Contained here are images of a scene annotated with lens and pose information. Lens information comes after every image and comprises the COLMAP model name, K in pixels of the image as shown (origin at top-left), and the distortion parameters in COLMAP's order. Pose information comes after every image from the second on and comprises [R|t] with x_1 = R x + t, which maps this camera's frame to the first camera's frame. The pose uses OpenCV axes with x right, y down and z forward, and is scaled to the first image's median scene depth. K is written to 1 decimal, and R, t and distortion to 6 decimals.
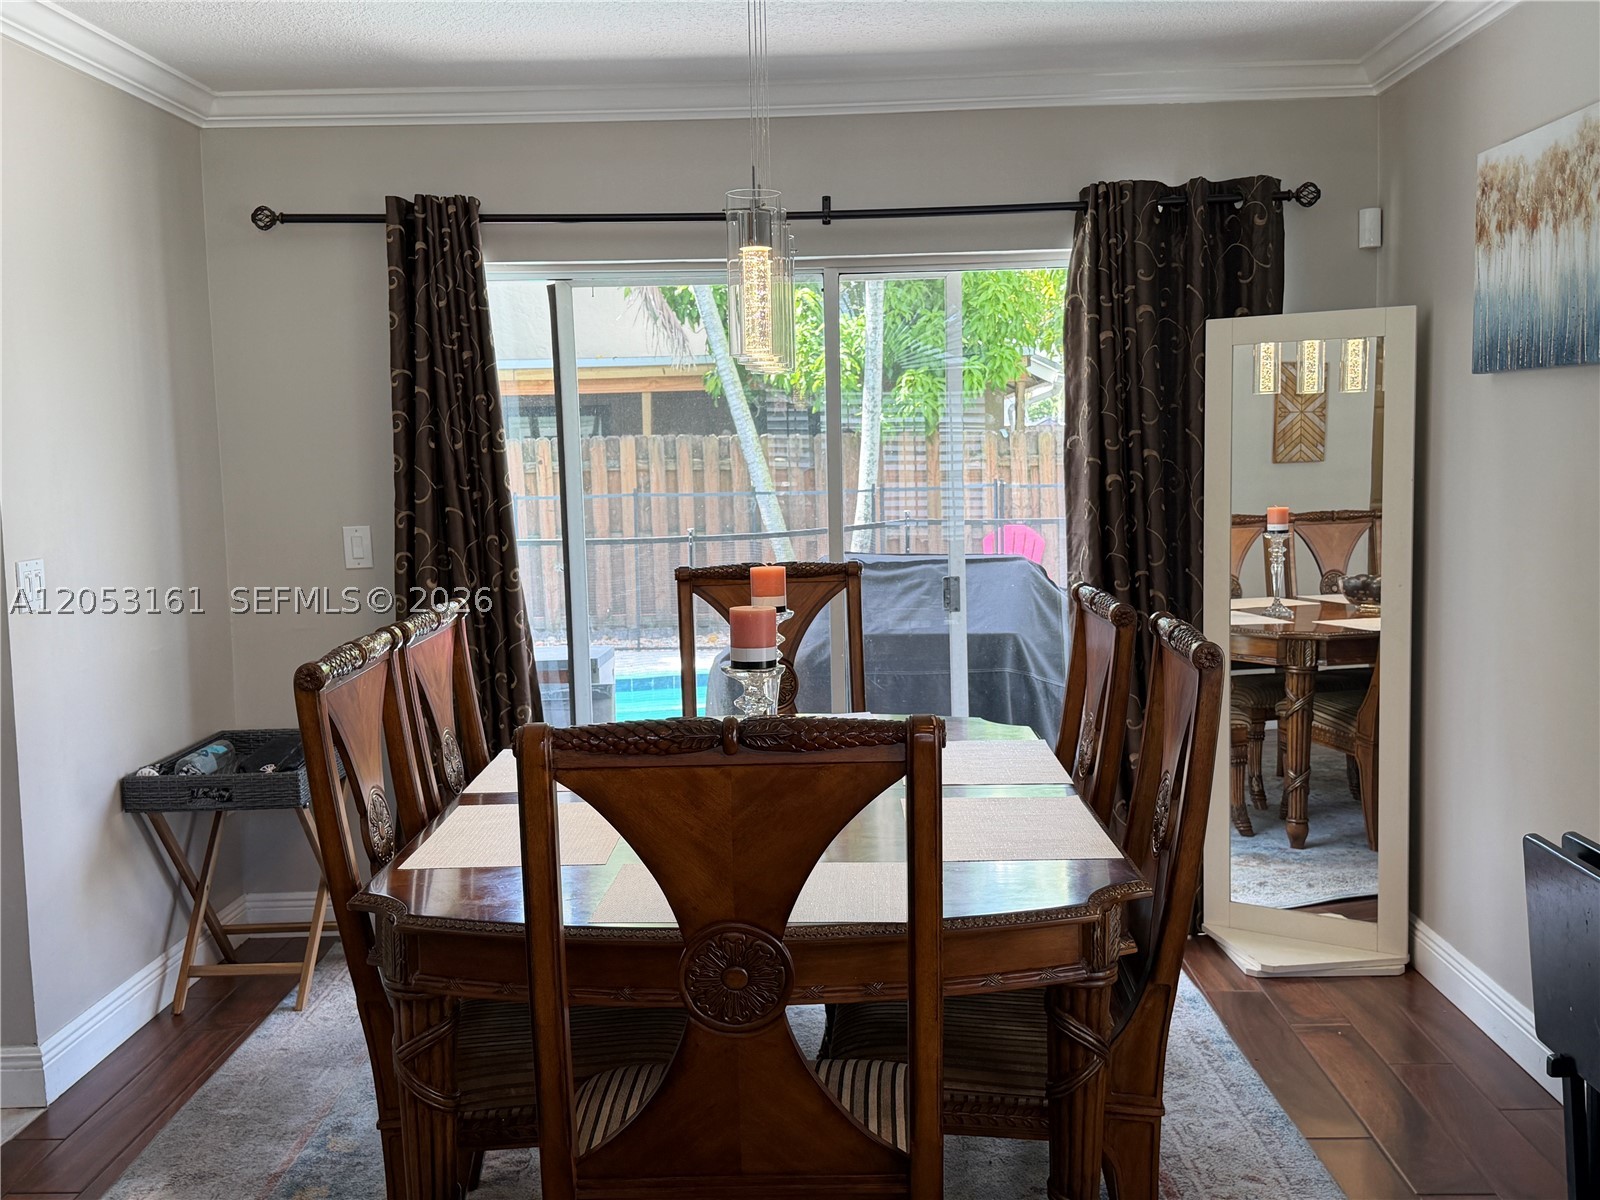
lens RADIAL K [[1666.2, 0, 800.0], [0, 1666.2, 600.0], [0, 0, 1]] dist [0.204217, -0.524979]
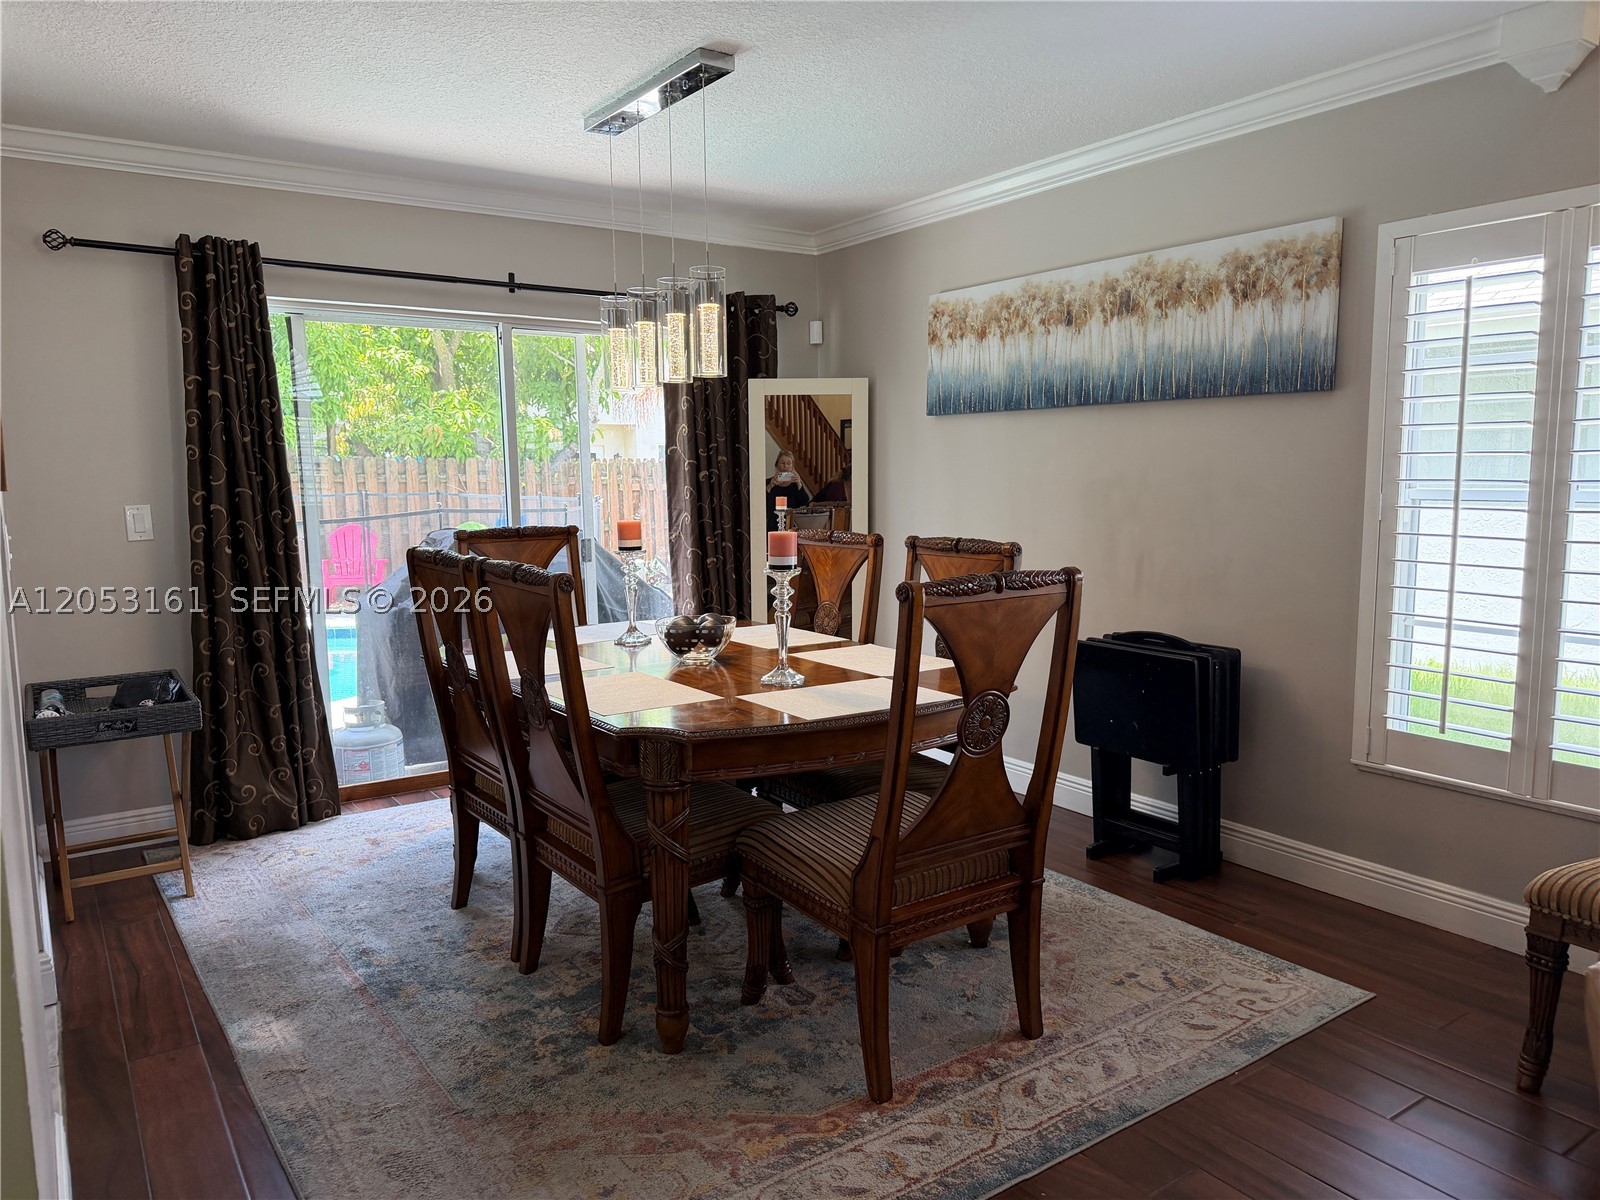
lens RADIAL K [[1128.5, 0, 800.0], [0, 1128.5, 600.0], [0, 0, 1]] dist [0.130566, -0.218312]
pose [[0.809393, -0.053124, 0.584859, -0.380727], [0.045700, 0.998578, 0.027458, 0.023645], [-0.585486, 0.004503, 0.810670, 0.064228]]
